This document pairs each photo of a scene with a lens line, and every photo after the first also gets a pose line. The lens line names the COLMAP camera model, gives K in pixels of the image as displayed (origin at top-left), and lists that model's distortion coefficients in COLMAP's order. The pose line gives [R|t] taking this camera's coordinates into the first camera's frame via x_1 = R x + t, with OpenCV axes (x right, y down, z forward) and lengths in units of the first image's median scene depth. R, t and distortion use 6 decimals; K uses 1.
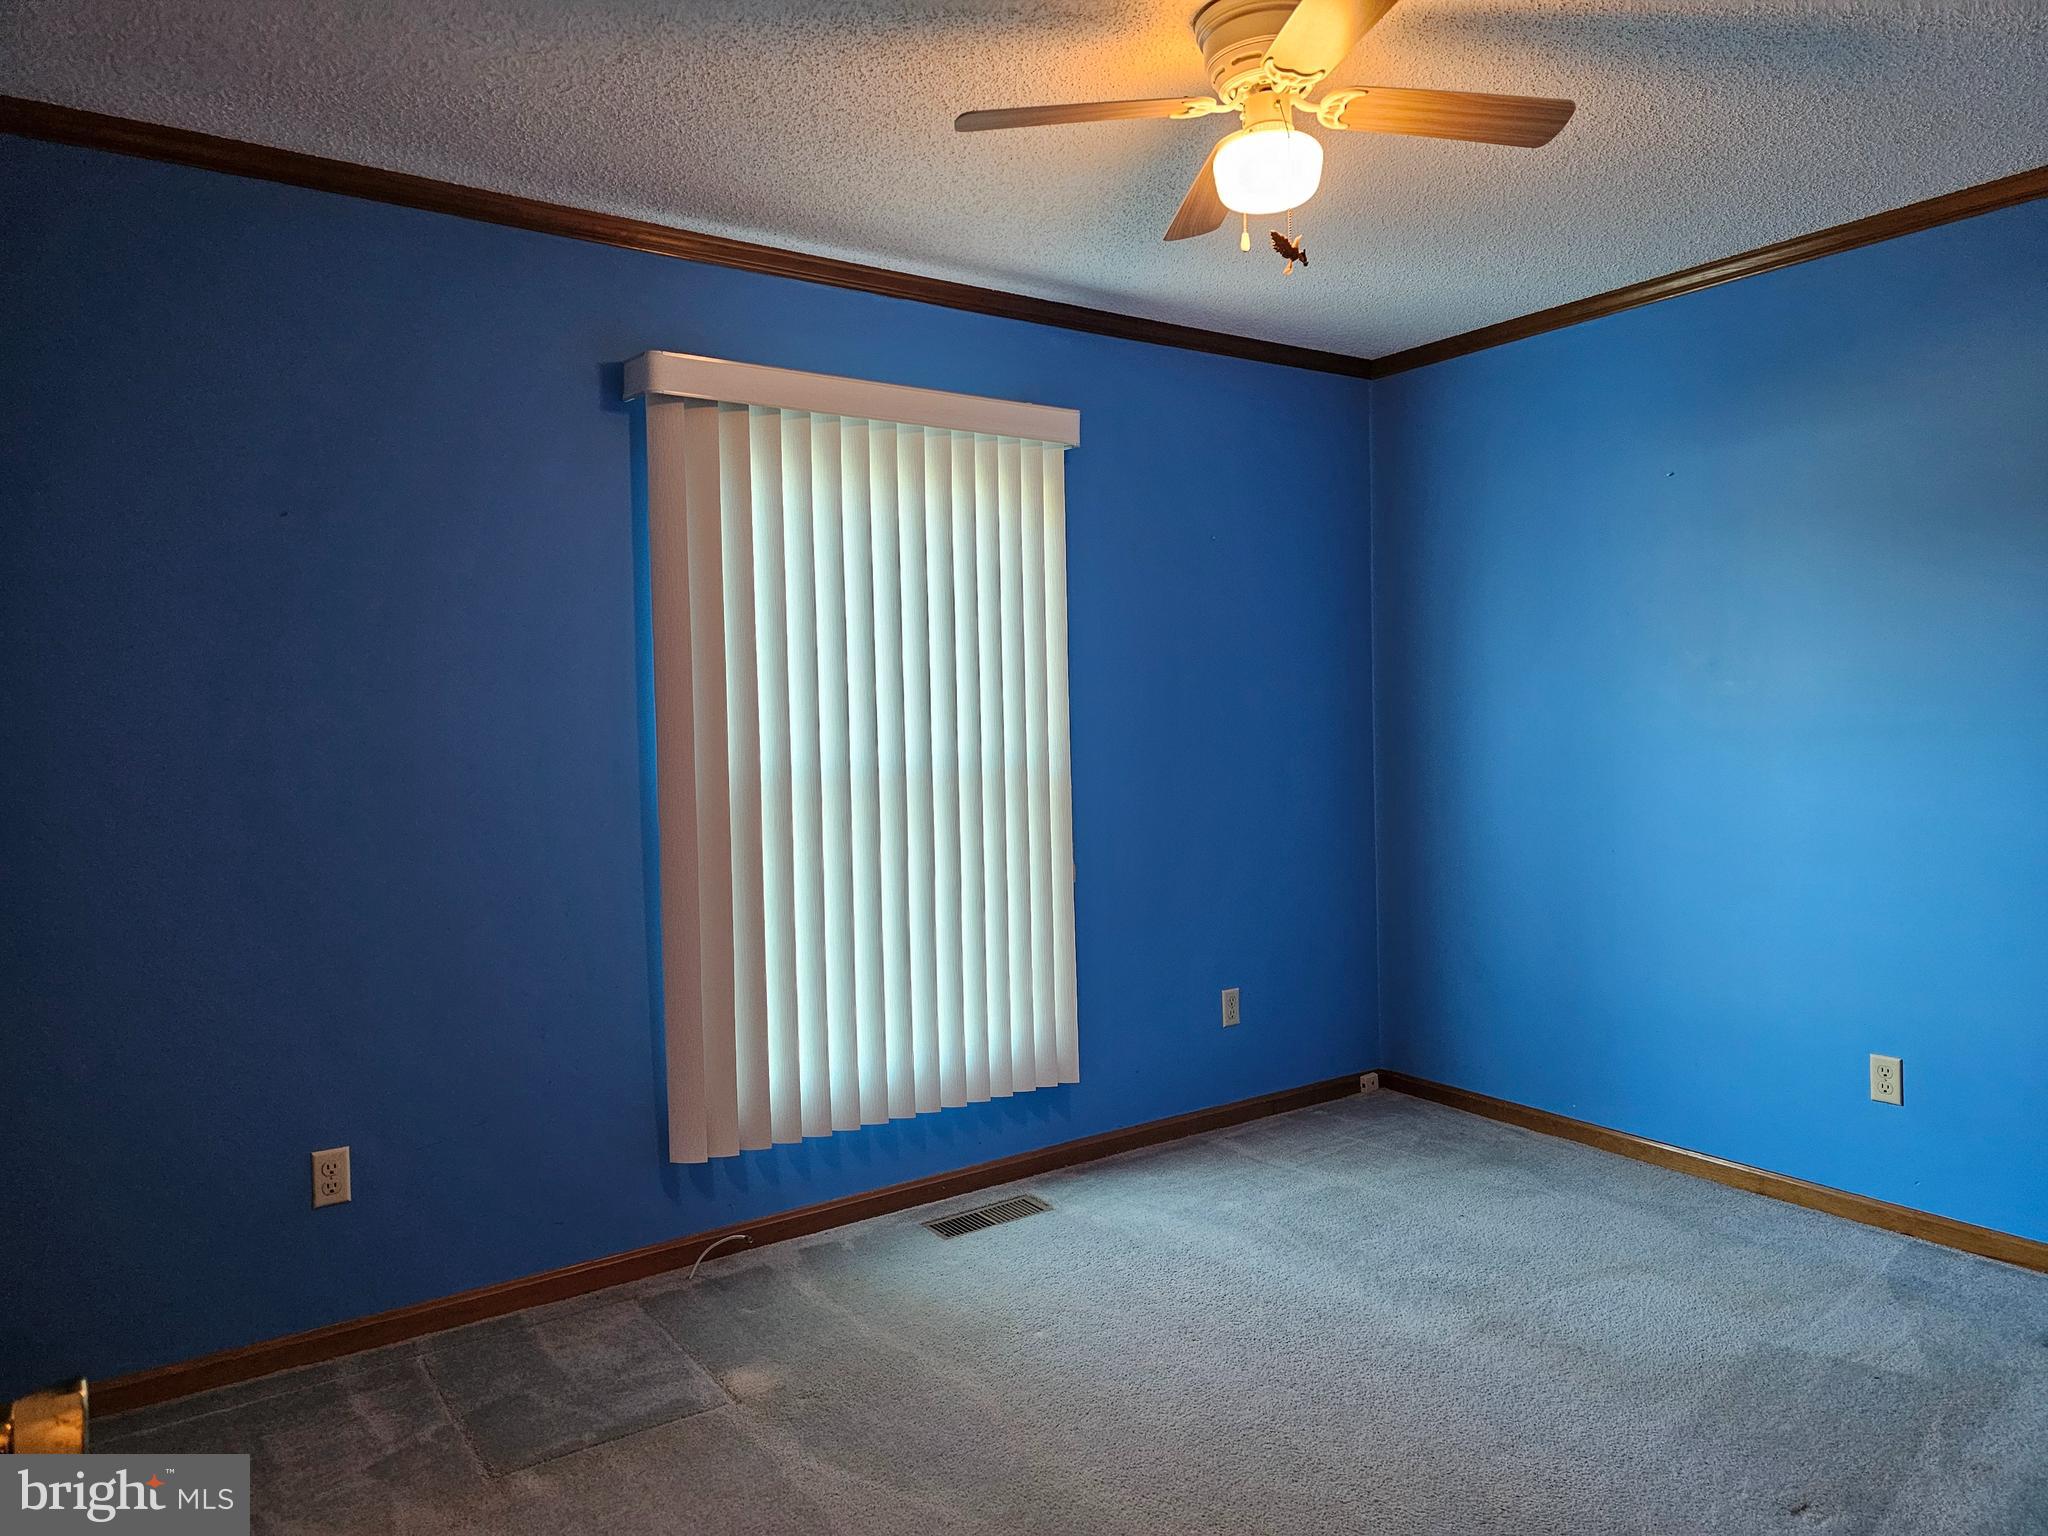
lens RADIAL K [[1397.0, 0, 999.7], [0, 1397.0, 757.5], [0, 0, 1]] dist [0.068814, -0.041602]
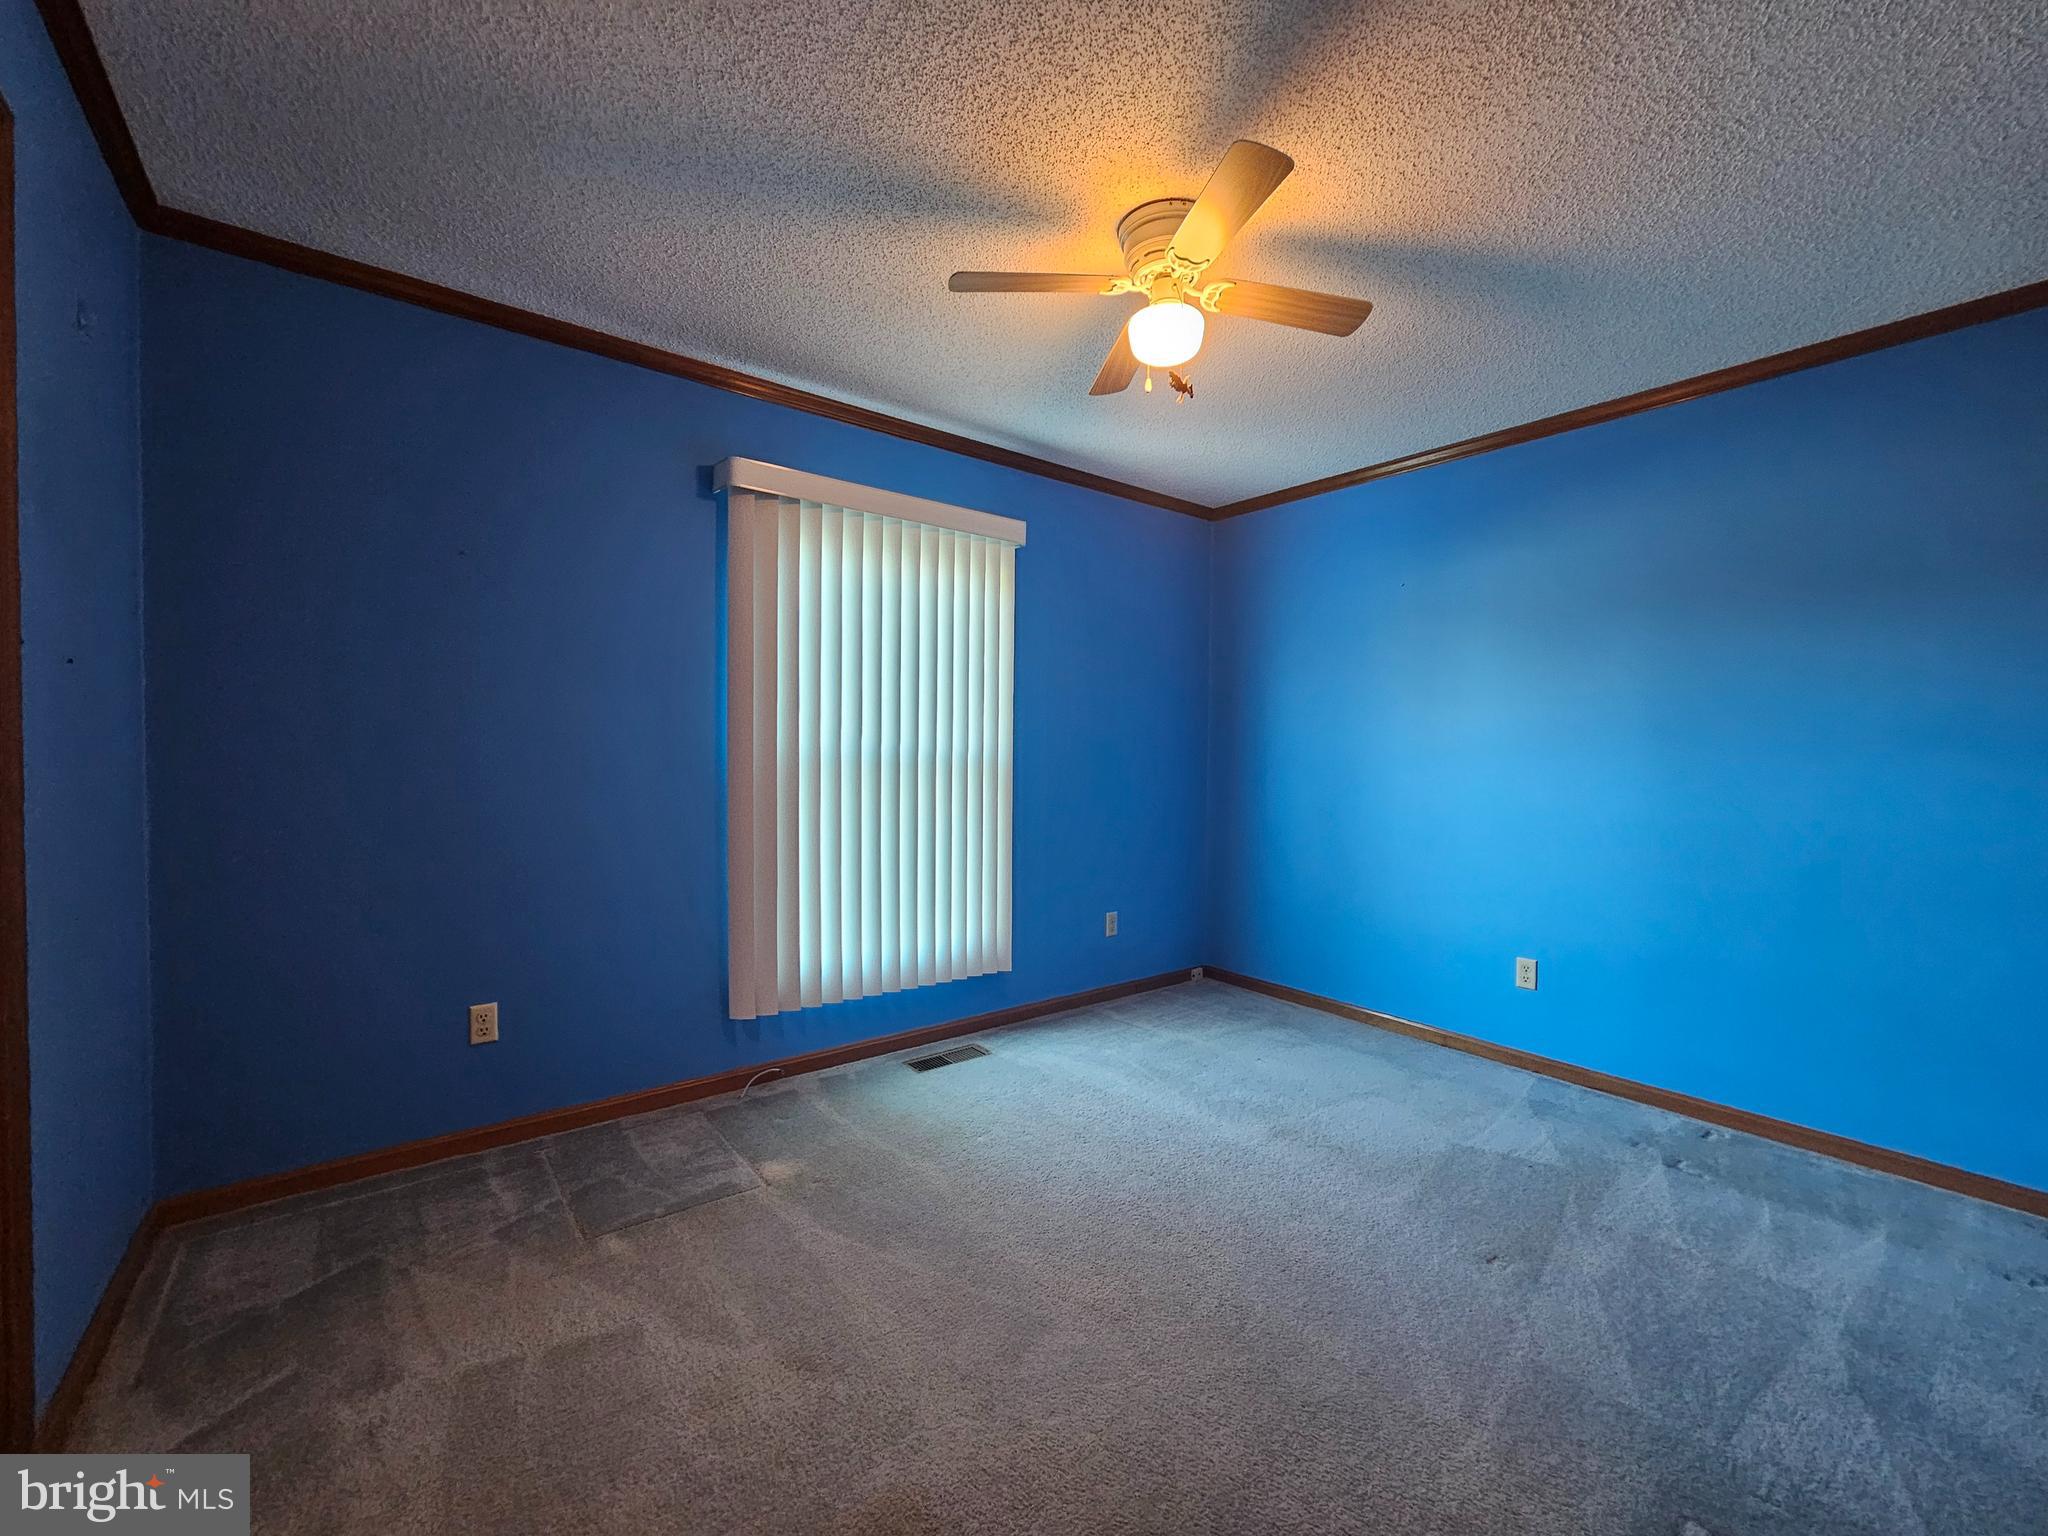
lens RADIAL K [[844.4, 0, 1016.7], [0, 844.4, 784.9], [0, 0, 1]] dist [0.002112, 0.001587]
pose [[0.997559, 0.031392, 0.062373, -0.000673], [-0.031809, 0.999478, 0.005690, 0.032504], [-0.062162, -0.007660, 0.998037, 0.115728]]
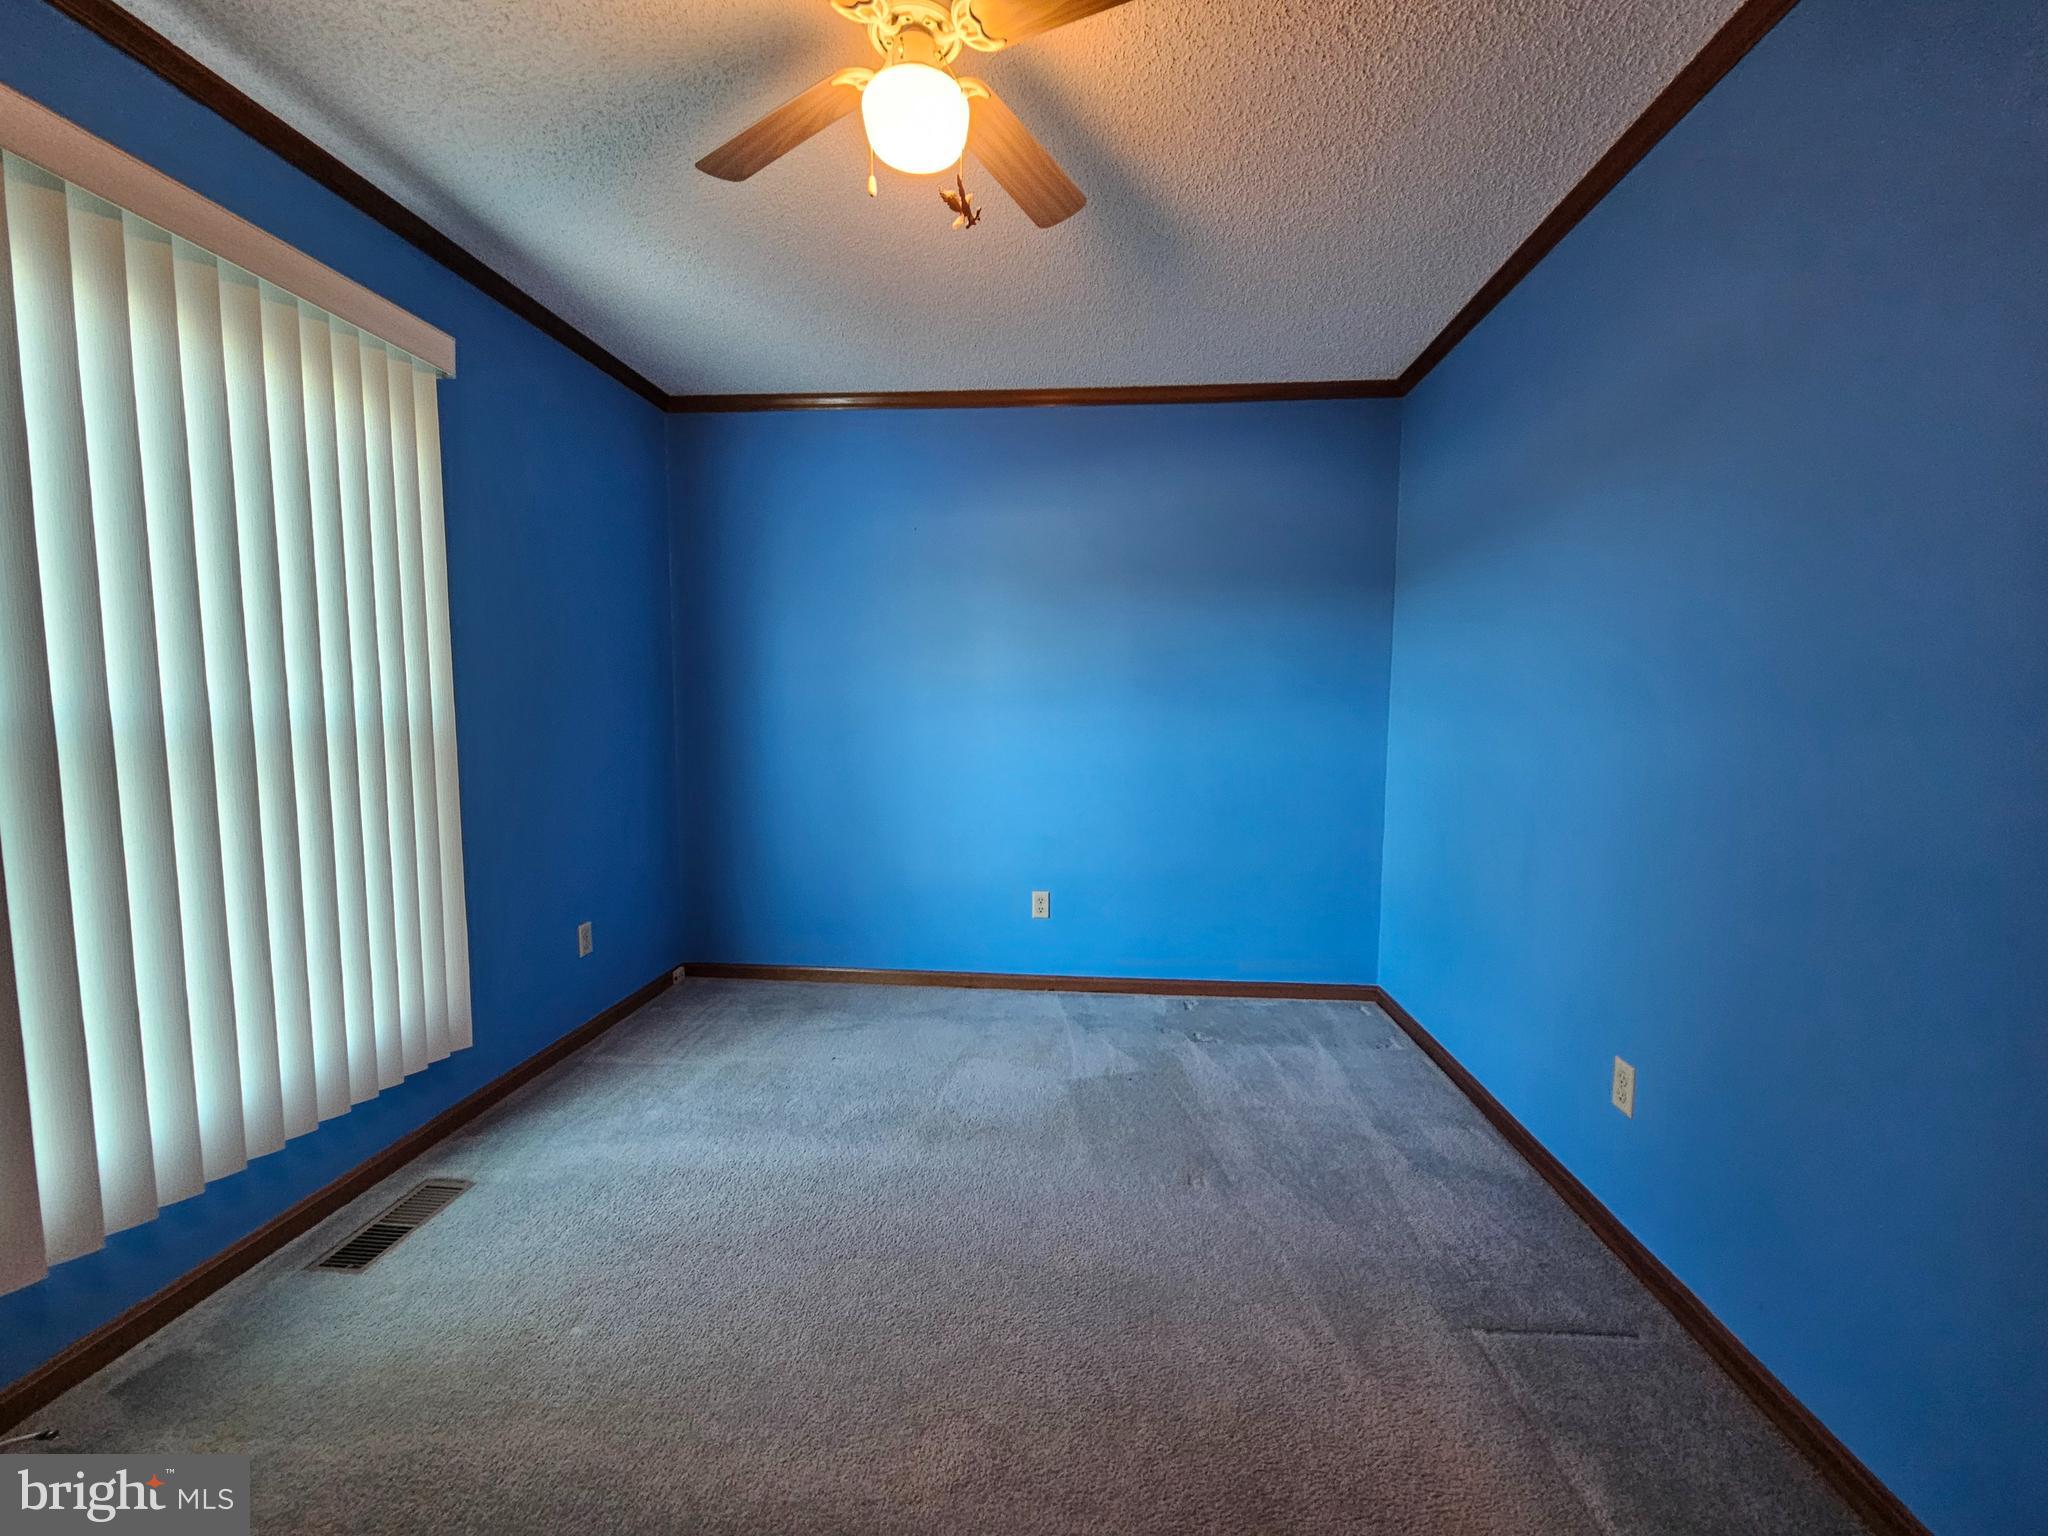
lens RADIAL K [[844.4, 0, 1009.4], [0, 844.4, 775.8], [0, 0, 1]] dist [0.002112, 0.001587]
pose [[0.622457, -0.043138, 0.781465, -0.197006], [0.006732, 0.998738, 0.049770, 0.020297], [-0.782625, -0.025719, 0.621961, 0.413820]]
